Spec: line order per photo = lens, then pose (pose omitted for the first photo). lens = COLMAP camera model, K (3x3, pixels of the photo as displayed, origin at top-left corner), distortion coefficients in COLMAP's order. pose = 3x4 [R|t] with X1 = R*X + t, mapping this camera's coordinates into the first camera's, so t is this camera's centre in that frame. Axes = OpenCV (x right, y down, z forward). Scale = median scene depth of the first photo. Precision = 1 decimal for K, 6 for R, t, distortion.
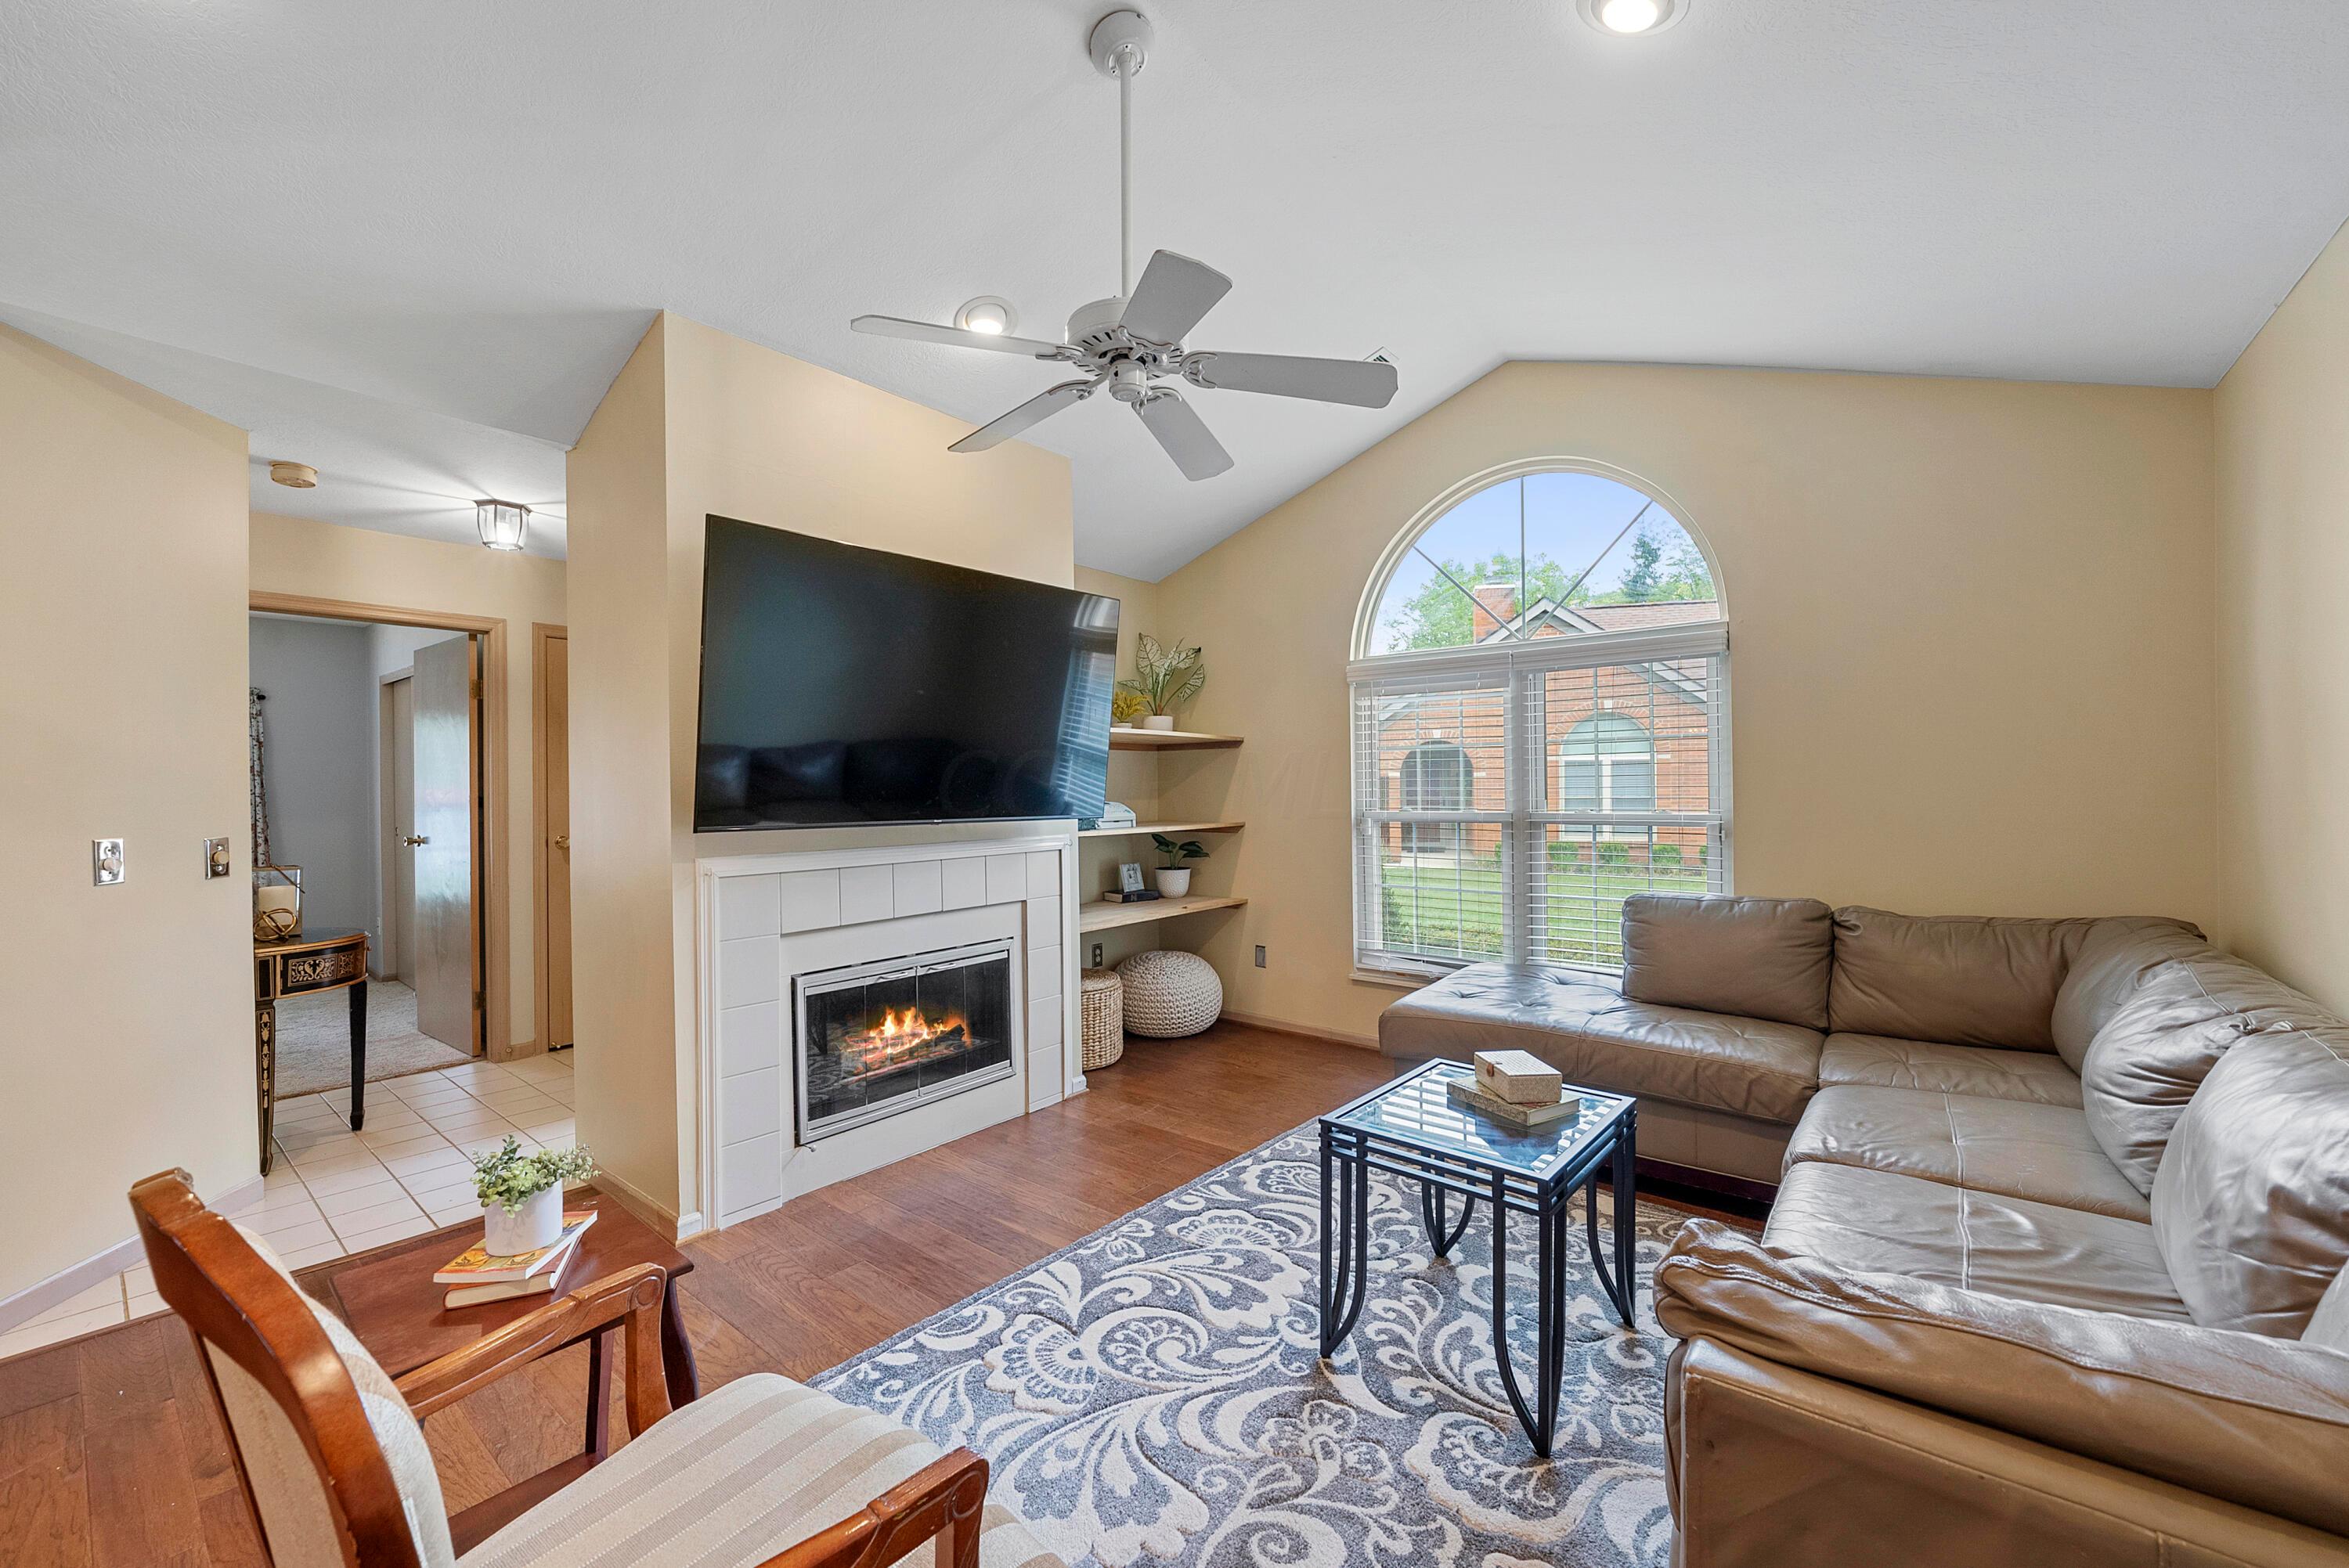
lens RADIAL K [[932.1, 0, 1174.5], [0, 932.1, 784.0], [0, 0, 1]] dist [-0.000767, 0.000156]
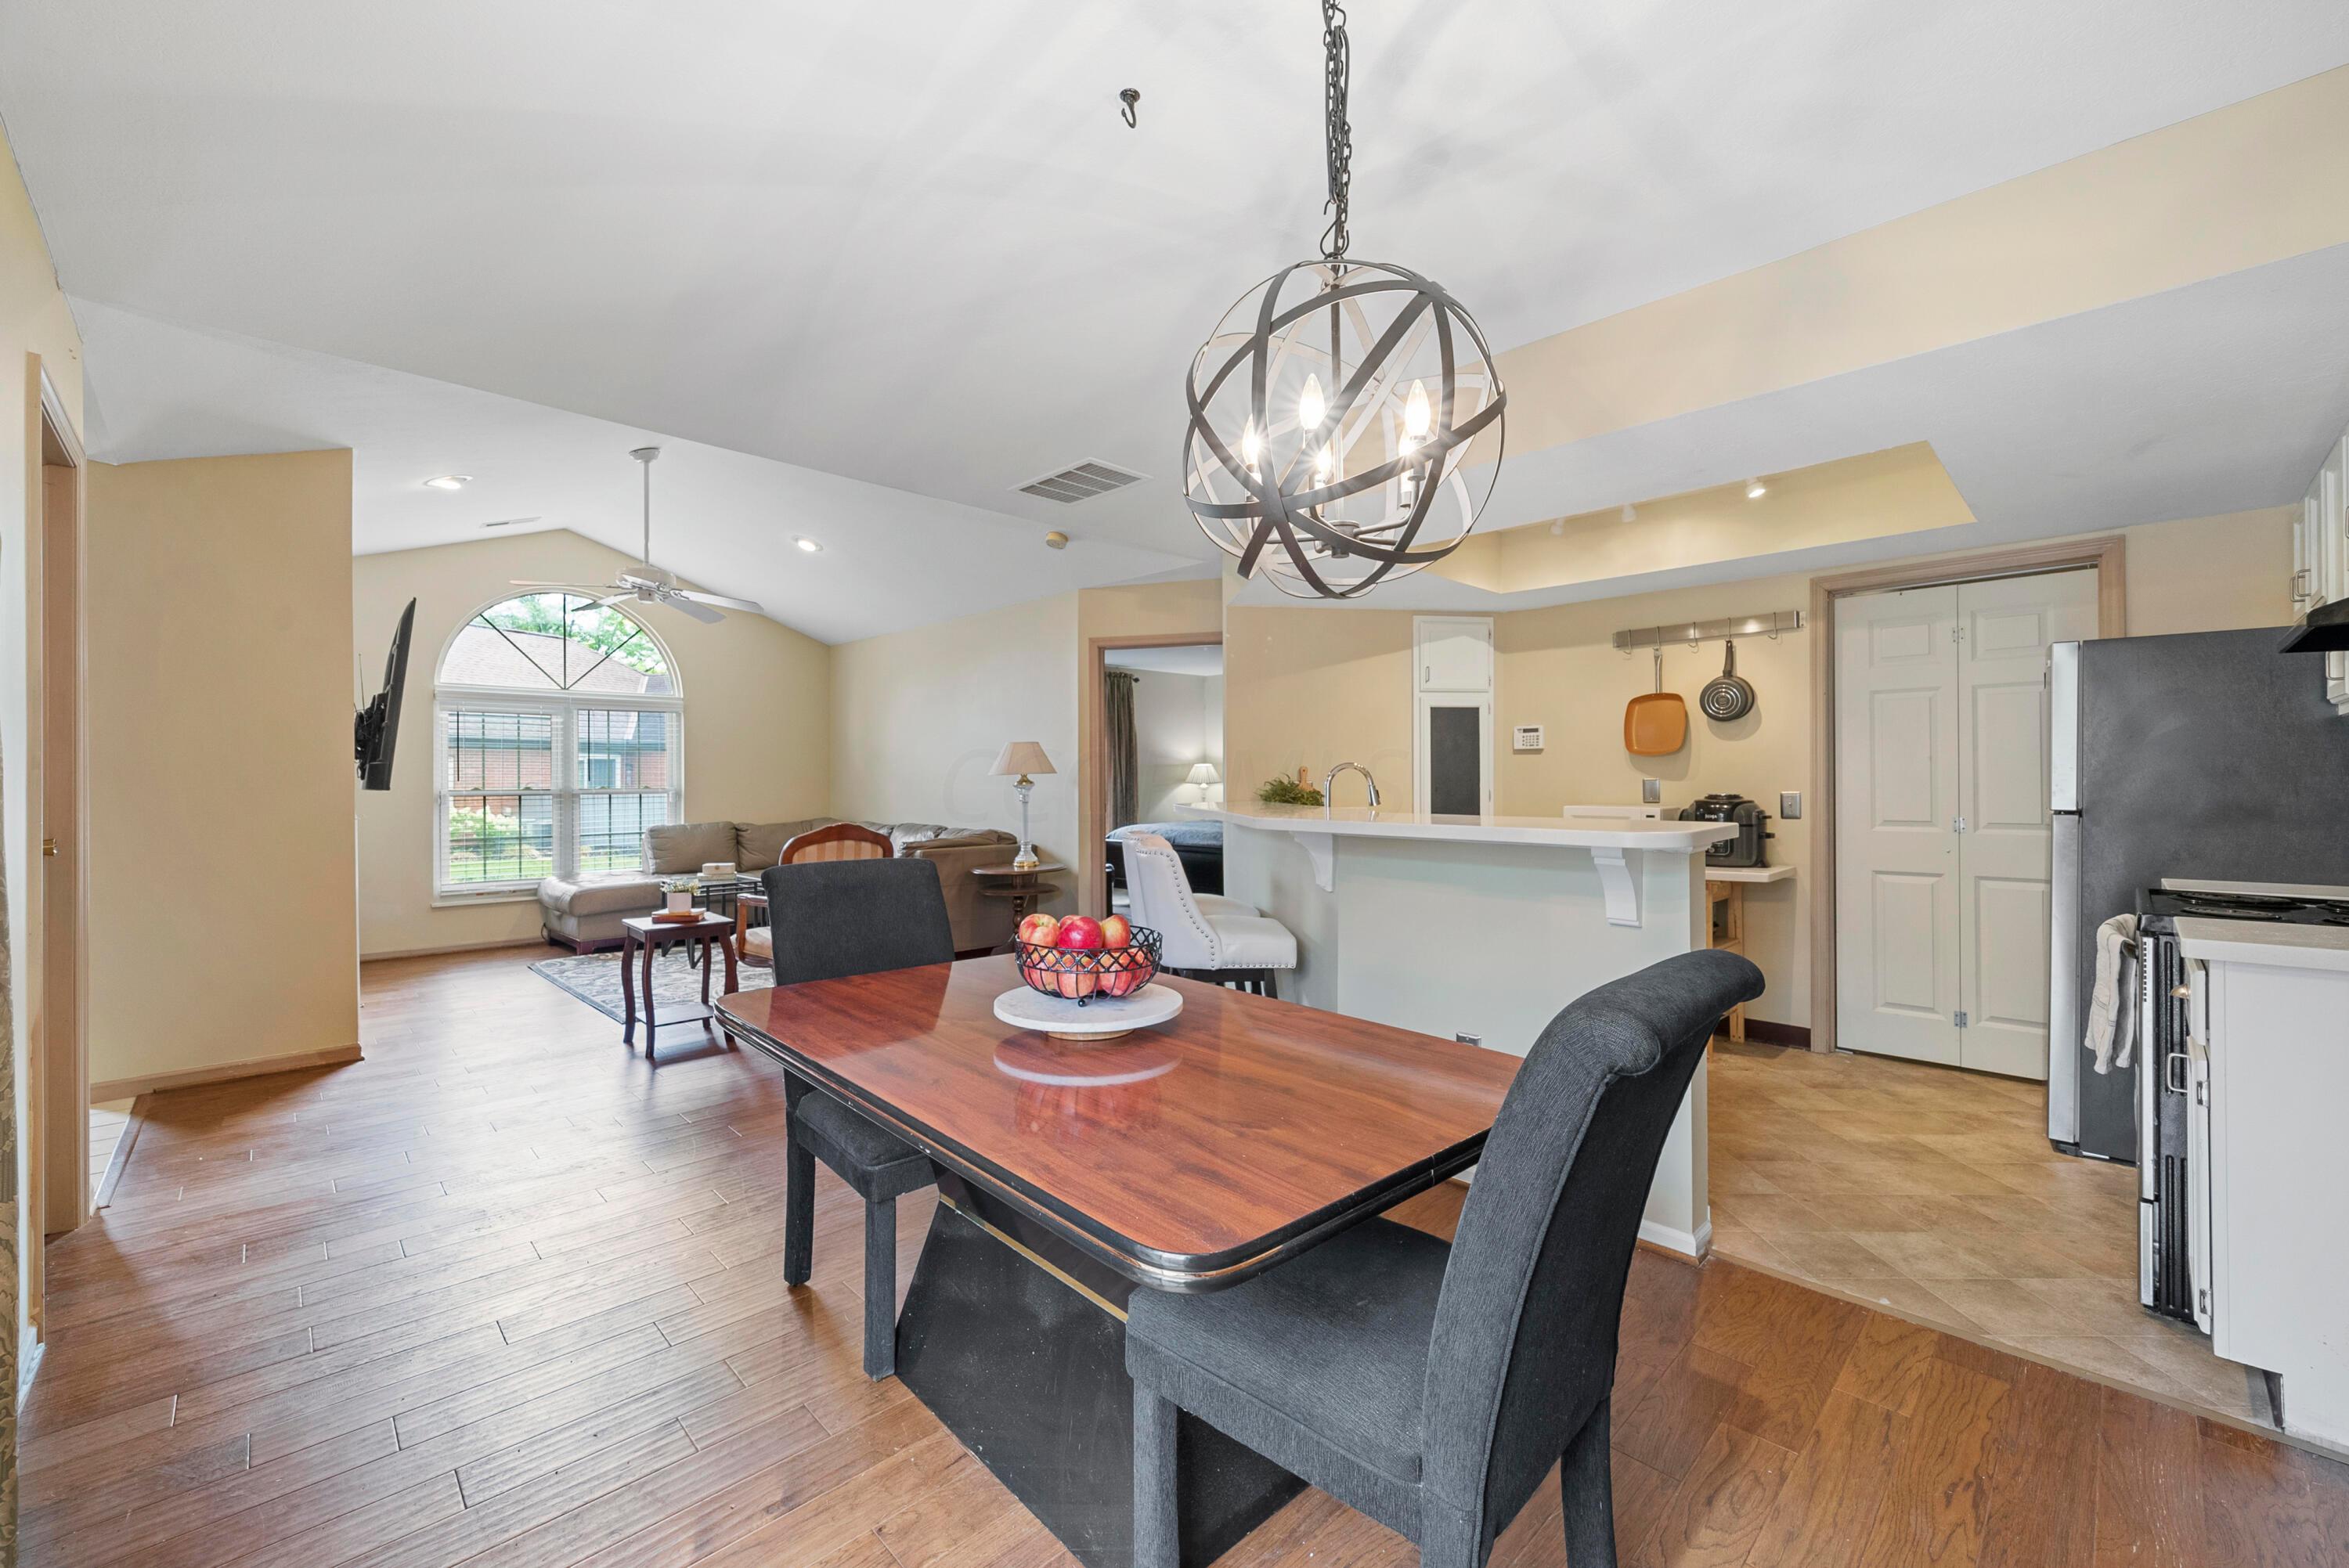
lens RADIAL K [[934.1, 0, 1174.5], [0, 934.1, 784.0], [0, 0, 1]] dist [-0.001853, -0.000175]
pose [[0.113088, 0.002800, 0.993581, -1.872987], [0.001644, 0.999994, -0.003005, 0.044165], [-0.993584, 0.001973, 0.113083, -0.498294]]
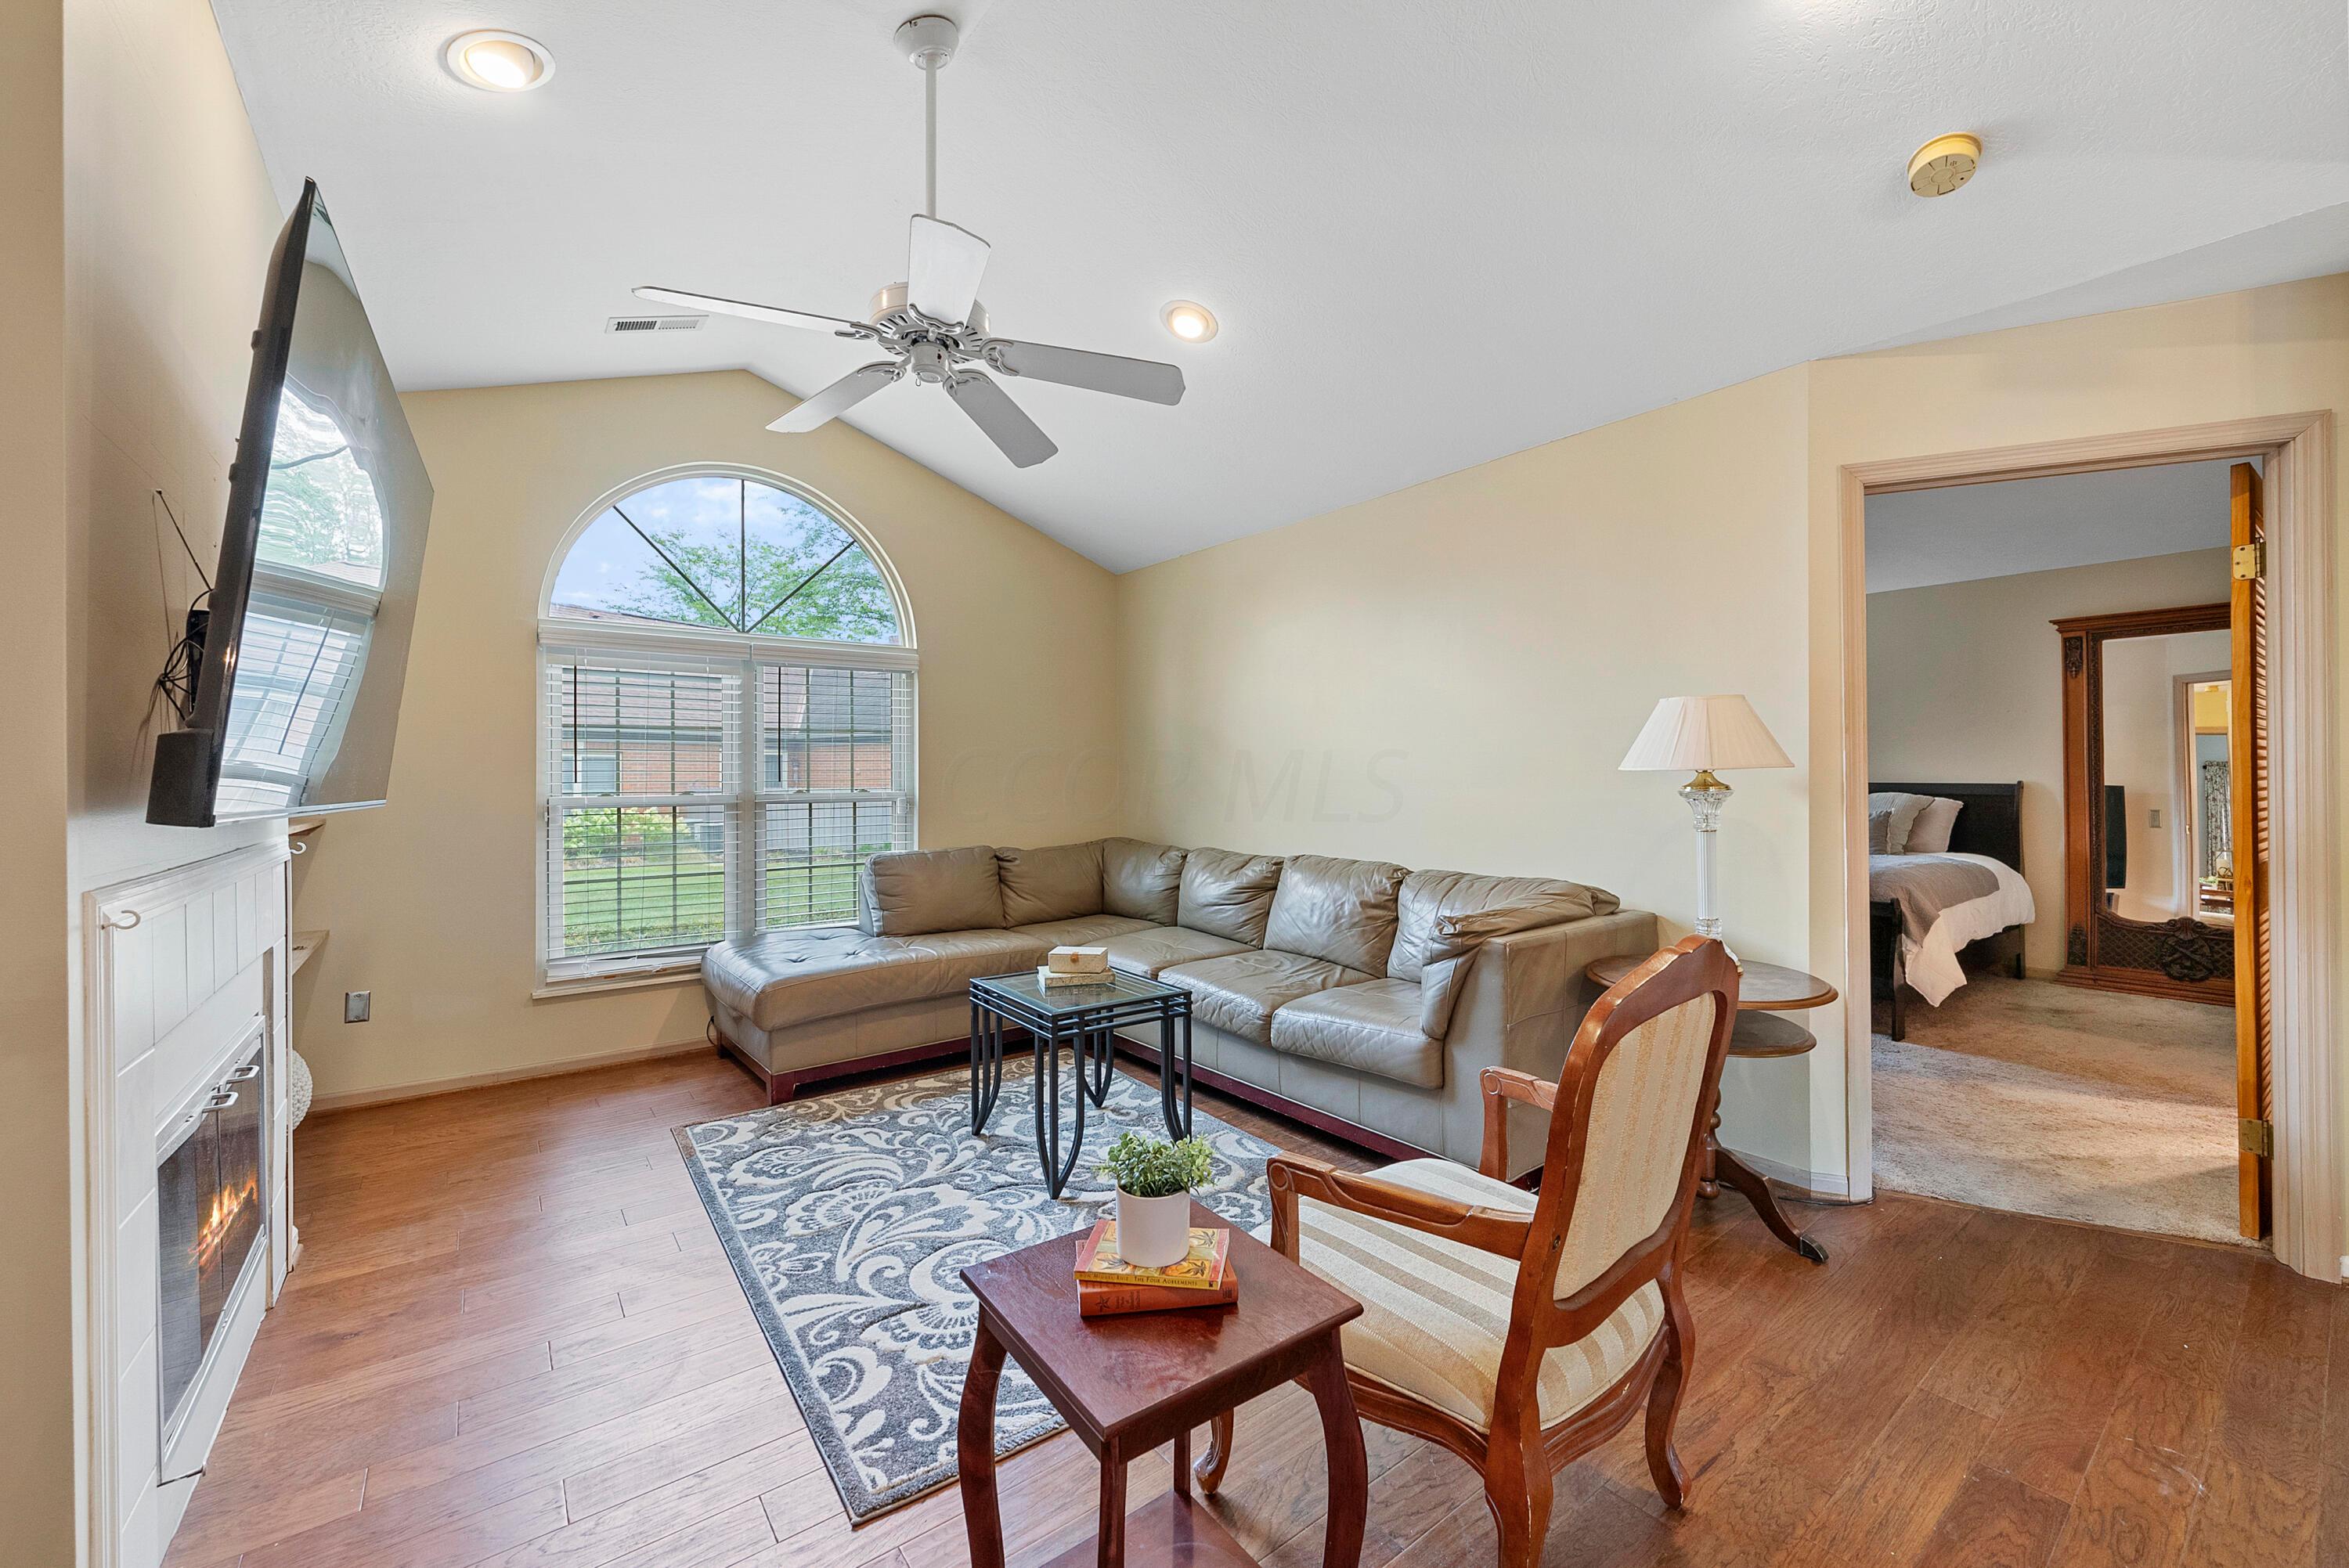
lens RADIAL K [[917.5, 0, 1179.8], [0, 917.5, 773.9], [0, 0, 1]] dist [-0.001252, -0.000022]
pose [[0.233883, 0.007034, 0.972239, -0.810671], [0.002613, 0.999966, -0.007864, 0.025300], [-0.972261, 0.004380, 0.233856, 0.409460]]
